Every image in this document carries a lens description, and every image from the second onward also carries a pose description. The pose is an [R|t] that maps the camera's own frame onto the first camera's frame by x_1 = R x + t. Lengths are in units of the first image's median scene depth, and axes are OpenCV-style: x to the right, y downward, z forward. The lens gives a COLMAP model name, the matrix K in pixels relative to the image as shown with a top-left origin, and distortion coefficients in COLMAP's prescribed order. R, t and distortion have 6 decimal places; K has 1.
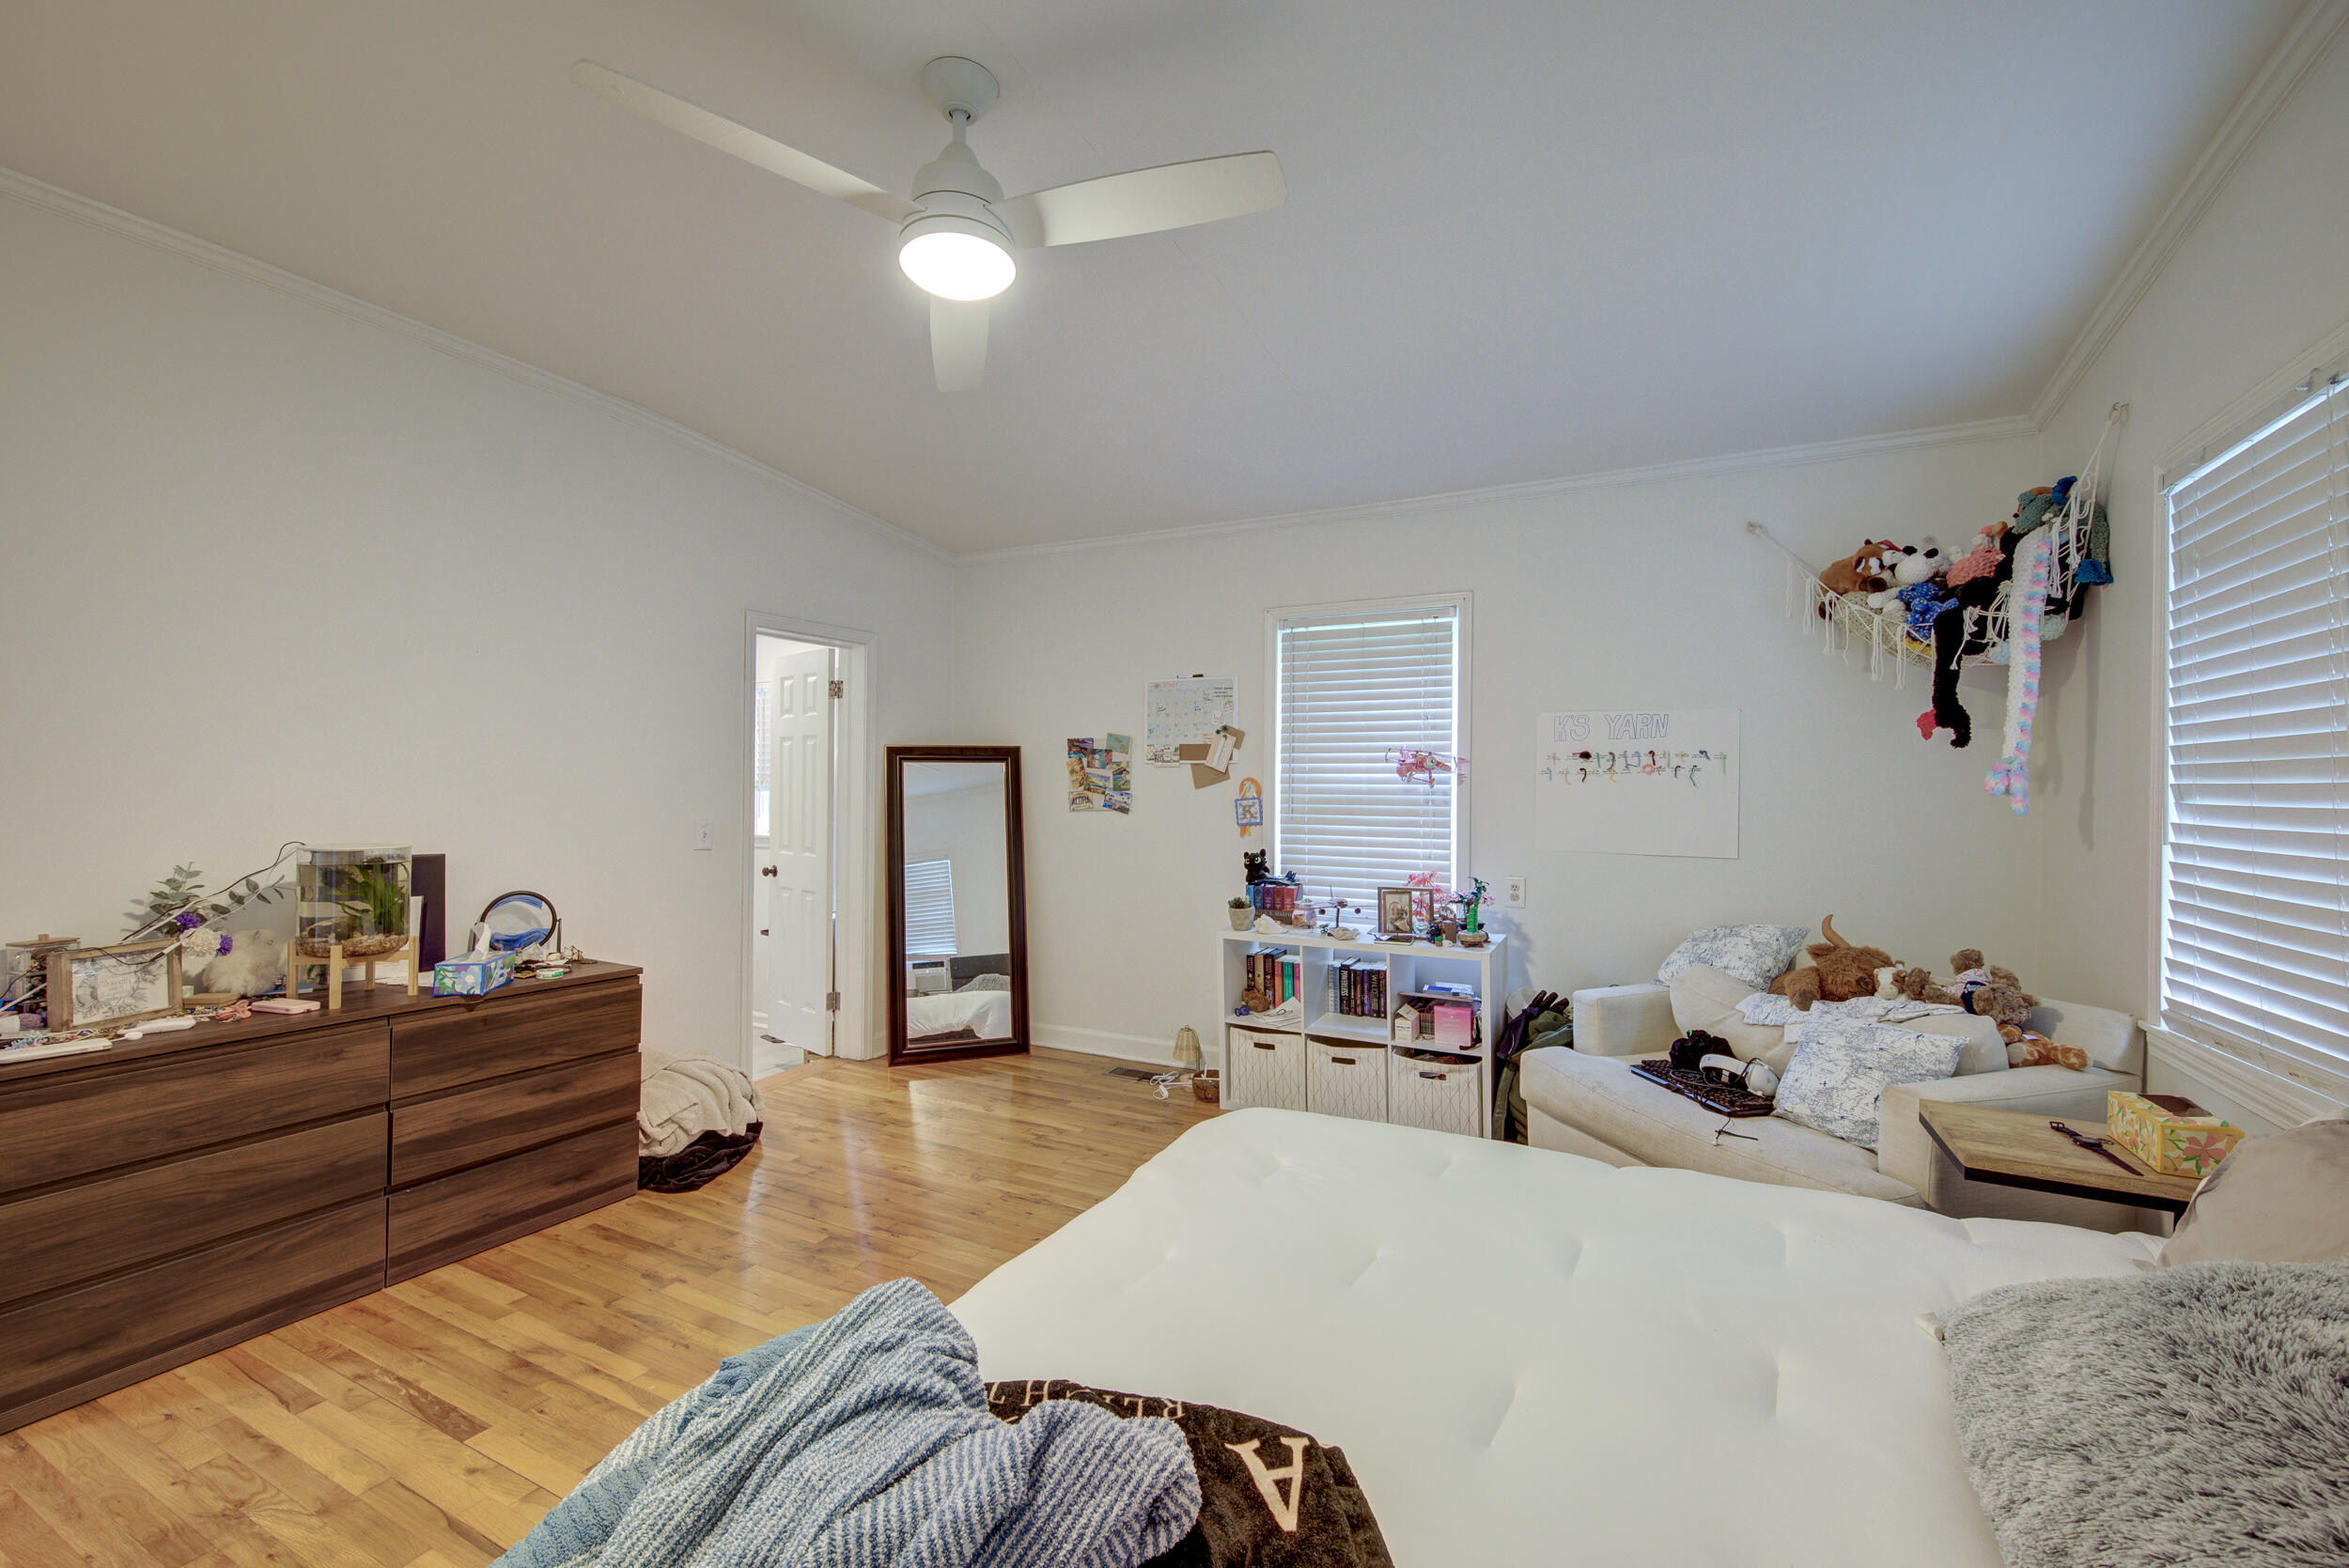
lens RADIAL K [[966.1, 0, 1187.5], [0, 966.1, 780.3], [0, 0, 1]] dist [0.011549, -0.000710]
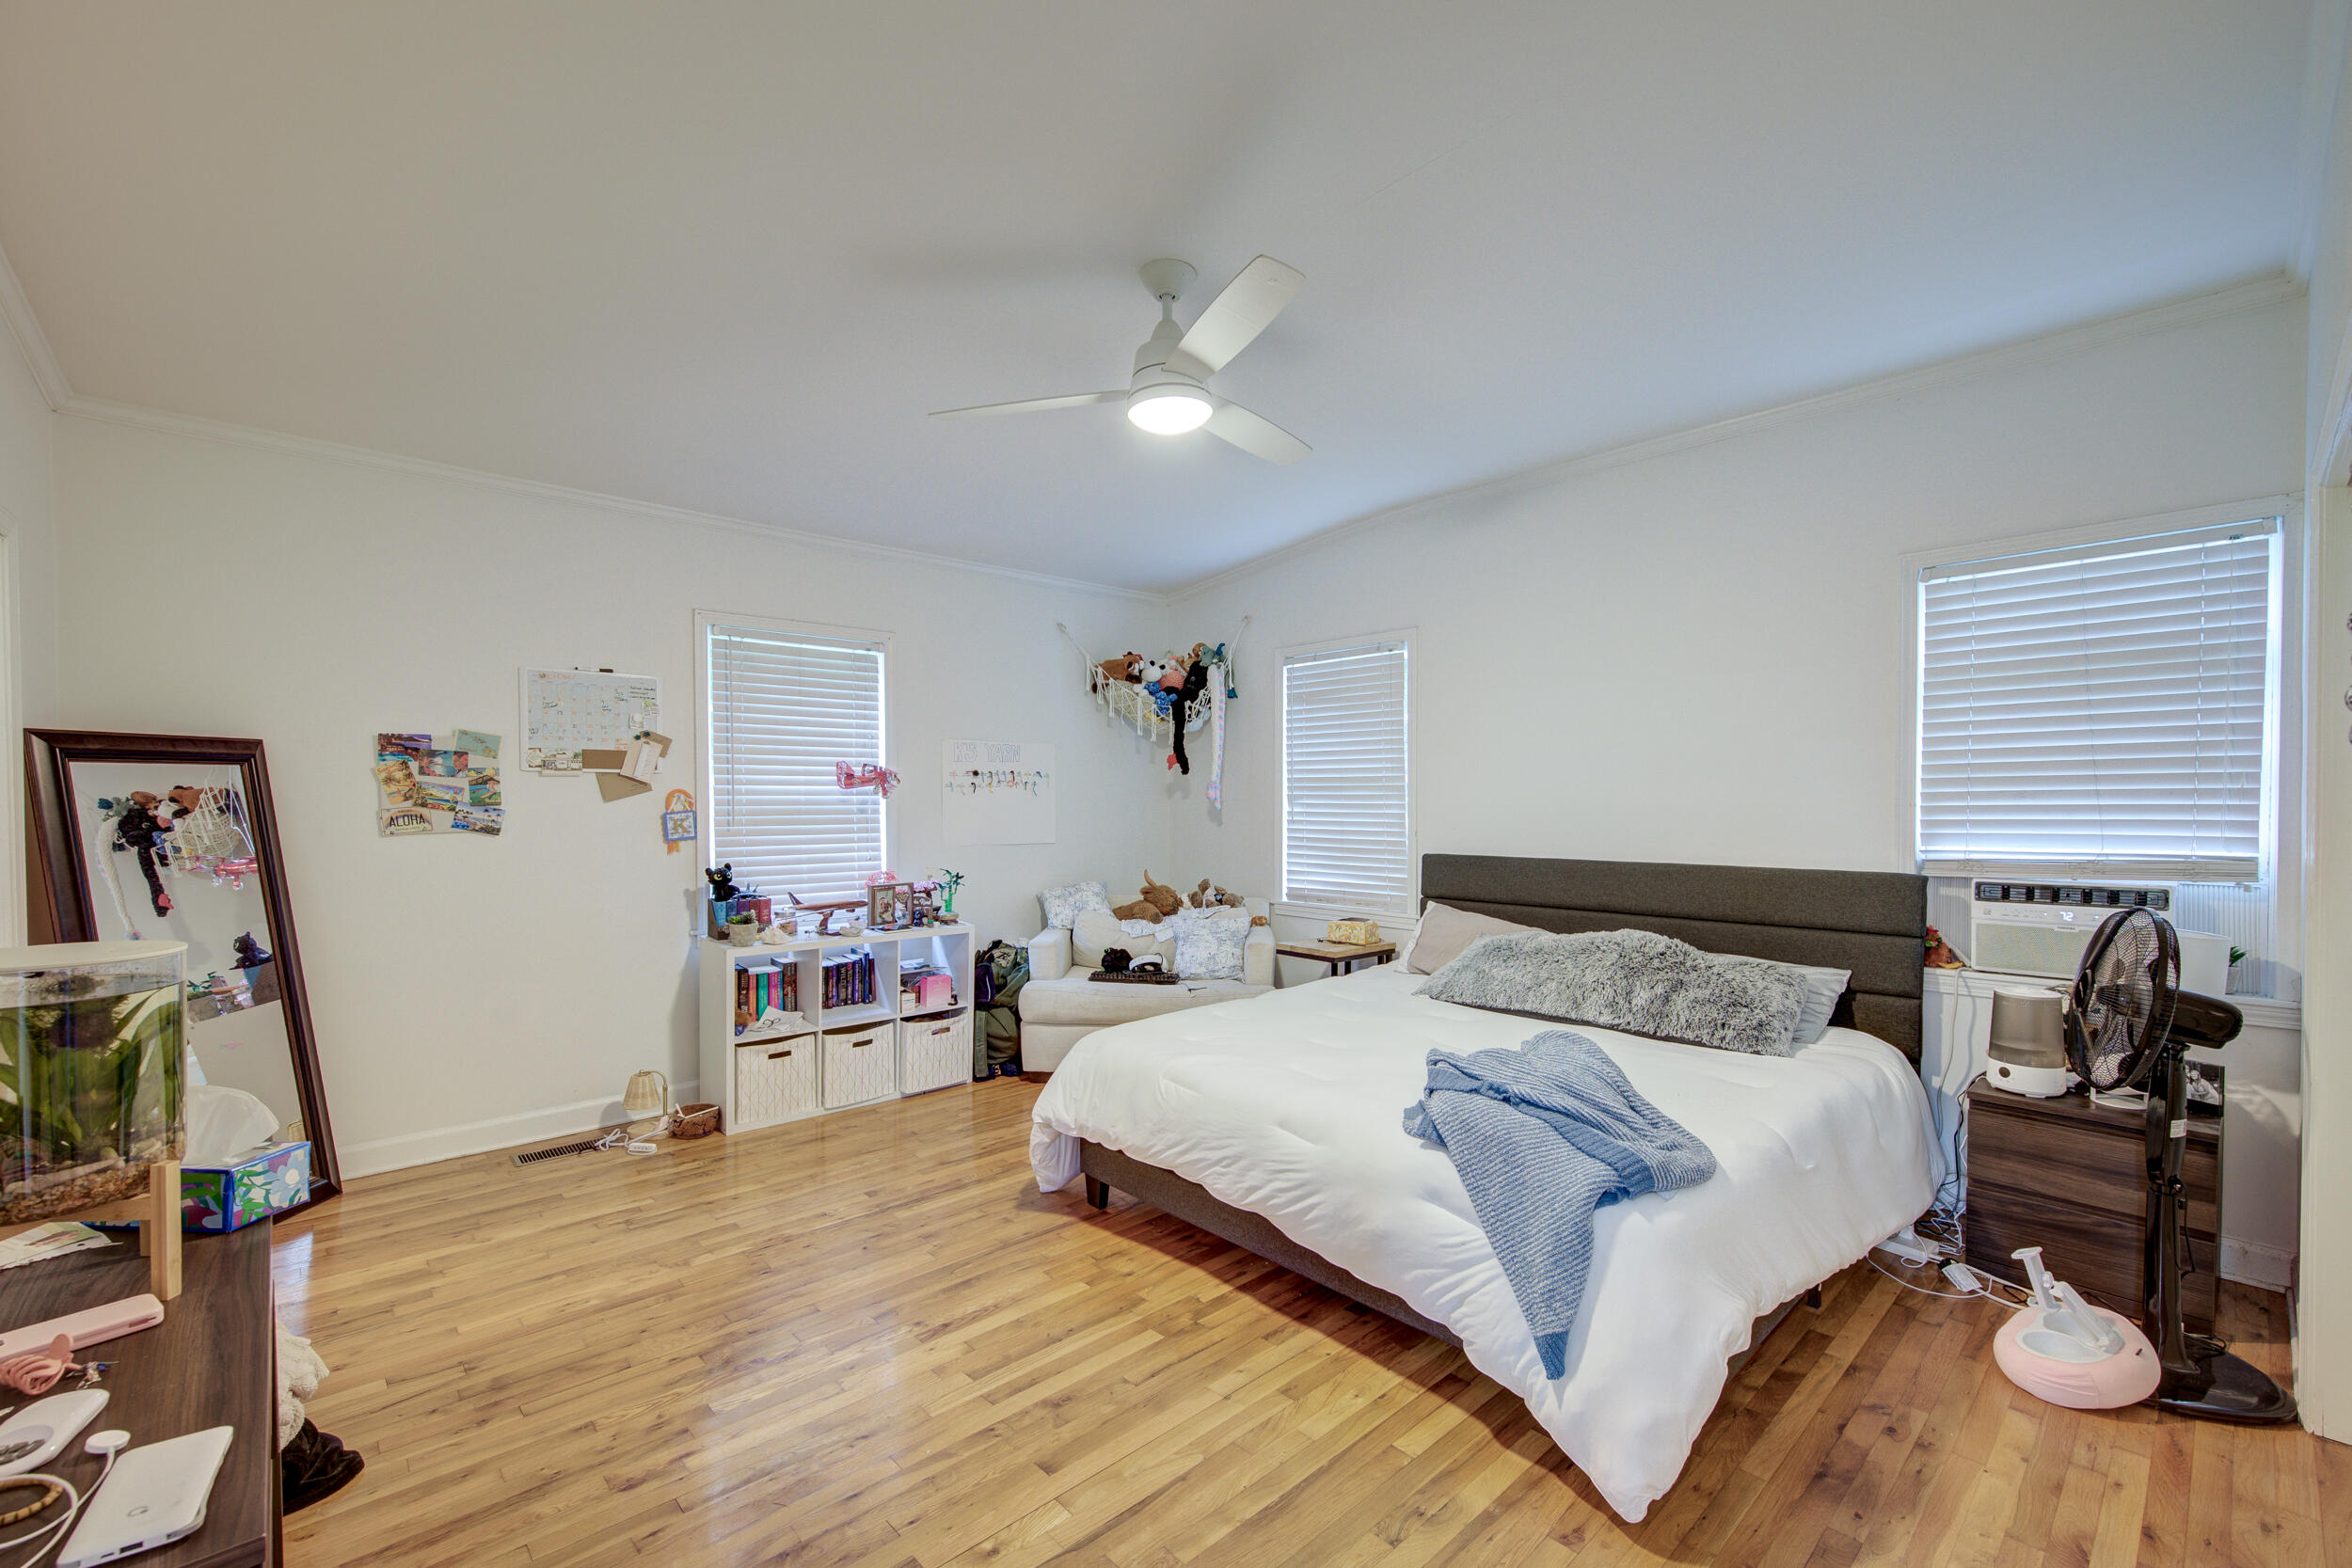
lens RADIAL K [[967.3, 0, 1192.4], [0, 967.3, 799.1], [0, 0, 1]] dist [0.011549, -0.000710]
pose [[0.354415, -0.009754, 0.935037, -0.639145], [-0.002069, 0.999935, 0.011215, -0.004791], [-0.935086, -0.005910, 0.354372, 0.212614]]
